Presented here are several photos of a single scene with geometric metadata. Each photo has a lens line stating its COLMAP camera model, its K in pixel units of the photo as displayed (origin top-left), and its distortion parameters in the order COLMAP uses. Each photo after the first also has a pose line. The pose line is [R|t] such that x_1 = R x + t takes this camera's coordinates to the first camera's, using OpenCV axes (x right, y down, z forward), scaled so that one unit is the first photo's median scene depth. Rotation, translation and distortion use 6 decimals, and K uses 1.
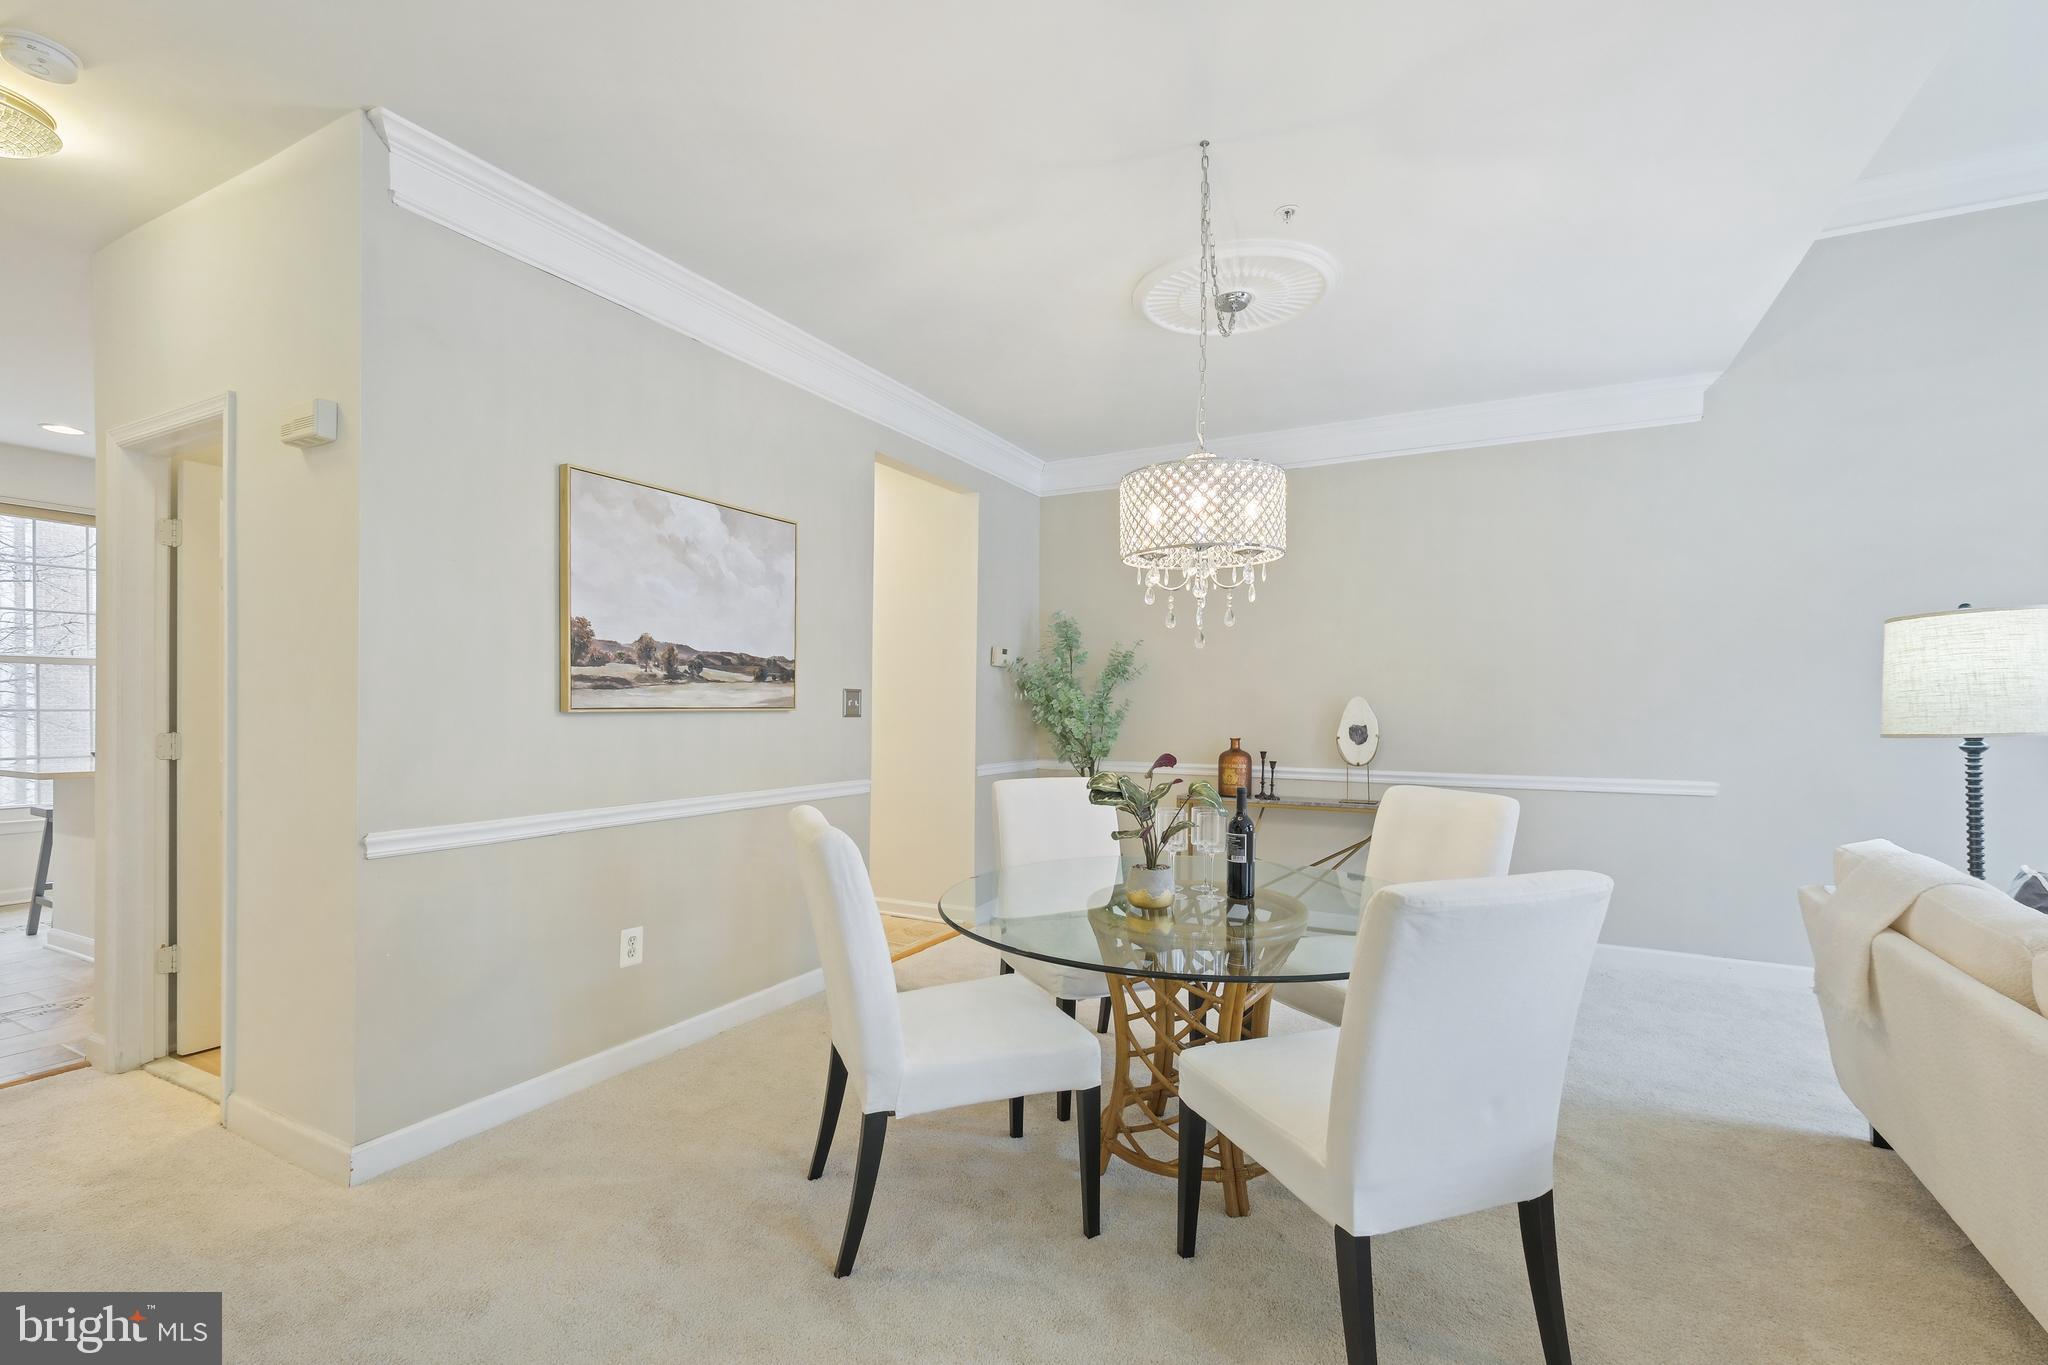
lens RADIAL K [[909.1, 0, 1017.4], [0, 909.1, 695.6], [0, 0, 1]] dist [0.004555, 0.000272]
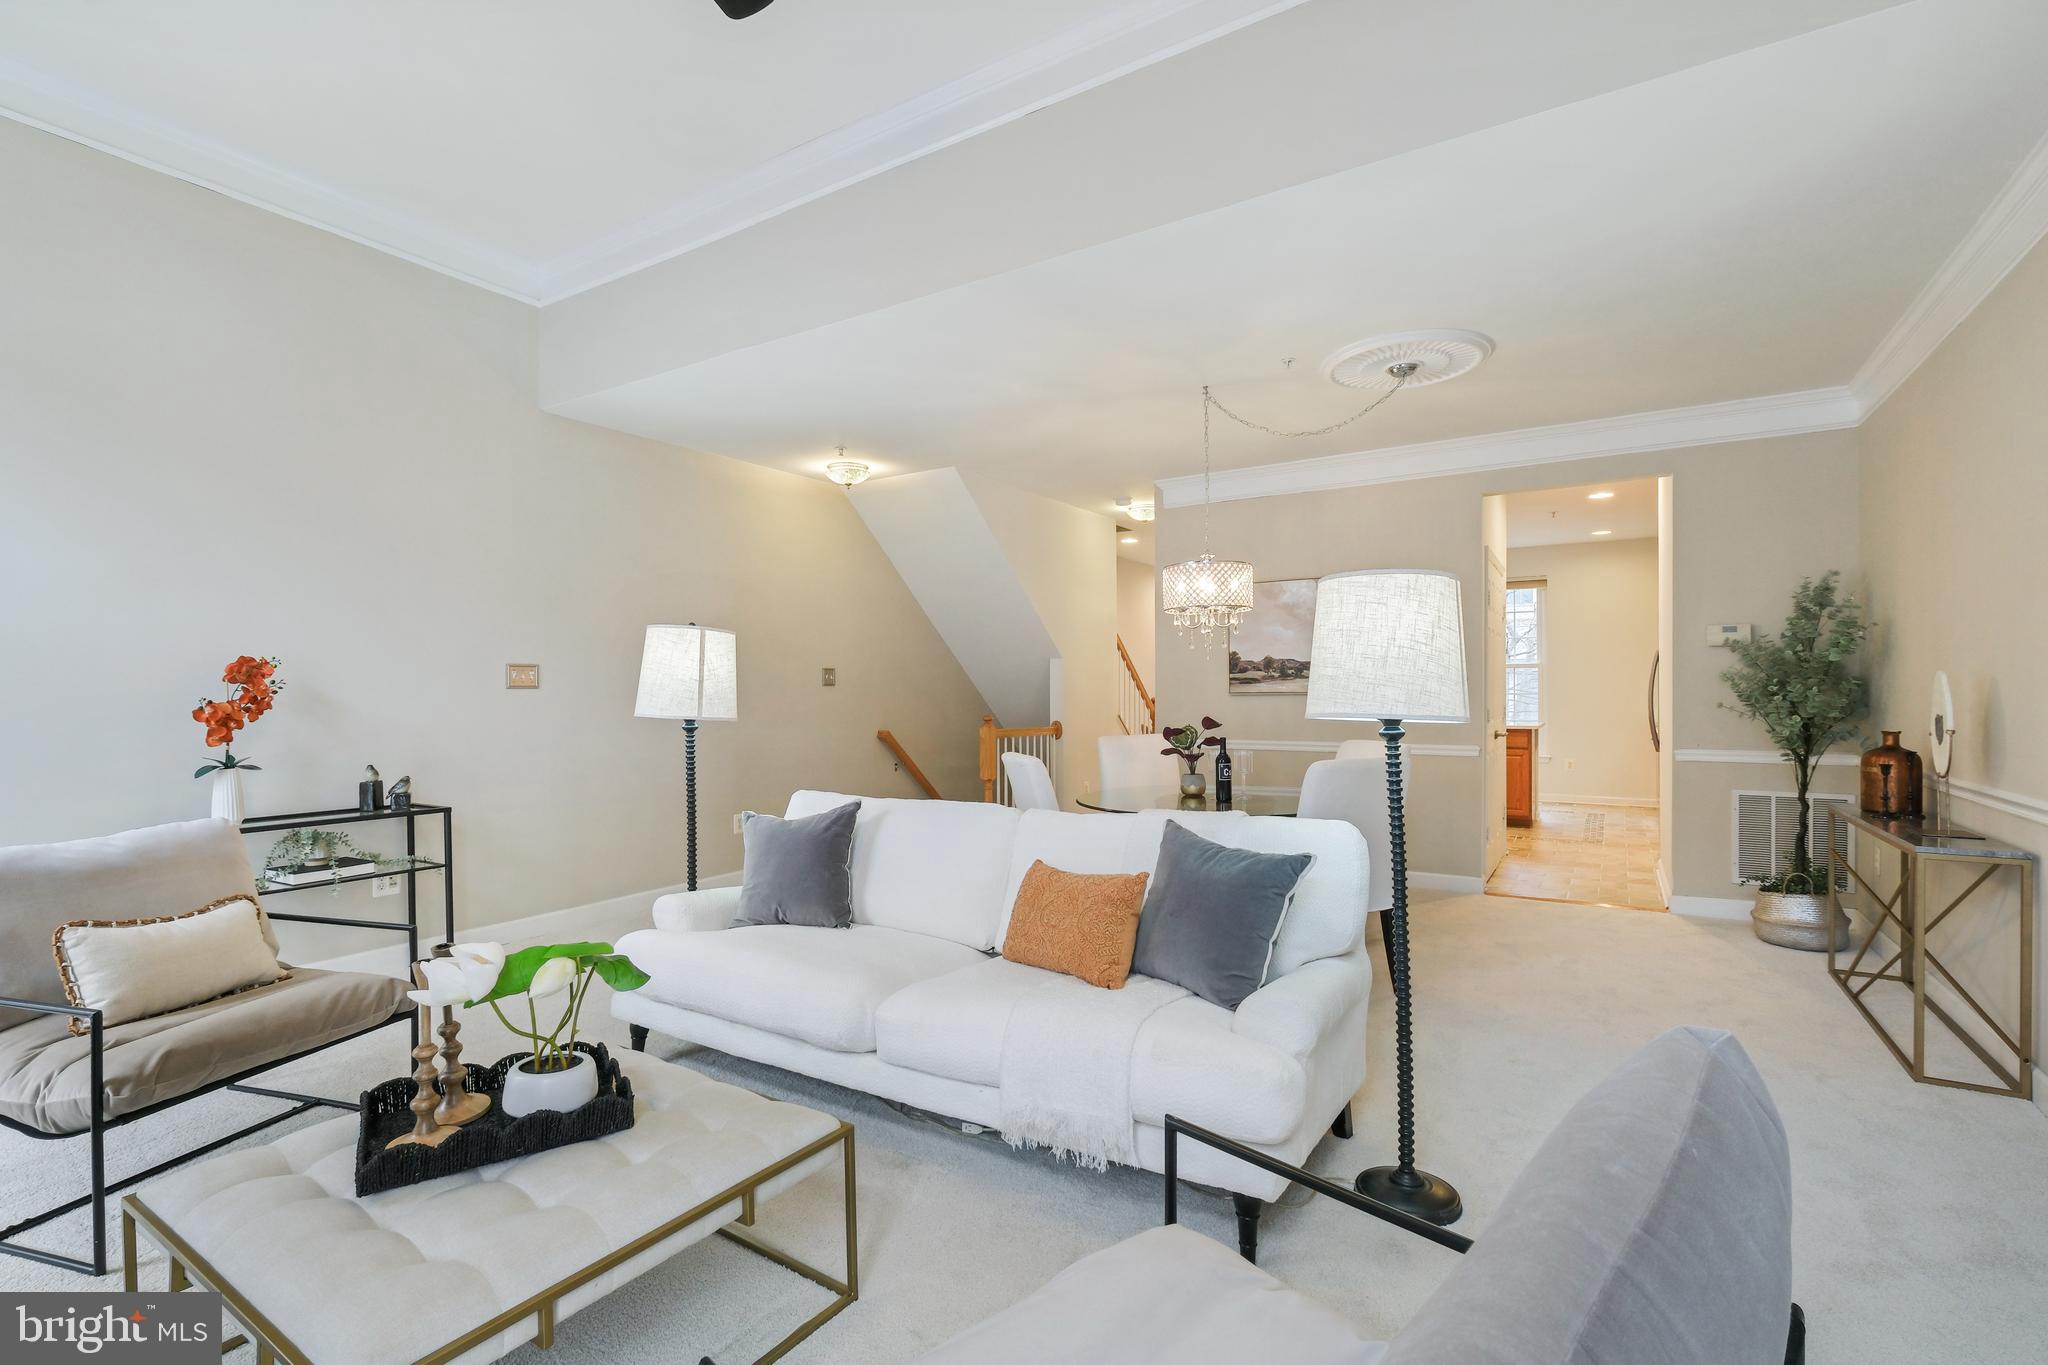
lens RADIAL K [[909.1, 0, 1019.1], [0, 909.1, 691.8], [0, 0, 1]] dist [0.004555, 0.000272]
pose [[-0.072044, -0.004264, -0.997392, 1.671212], [0.017892, 0.999824, -0.005567, 0.013666], [0.997241, -0.018247, -0.071955, 0.611588]]
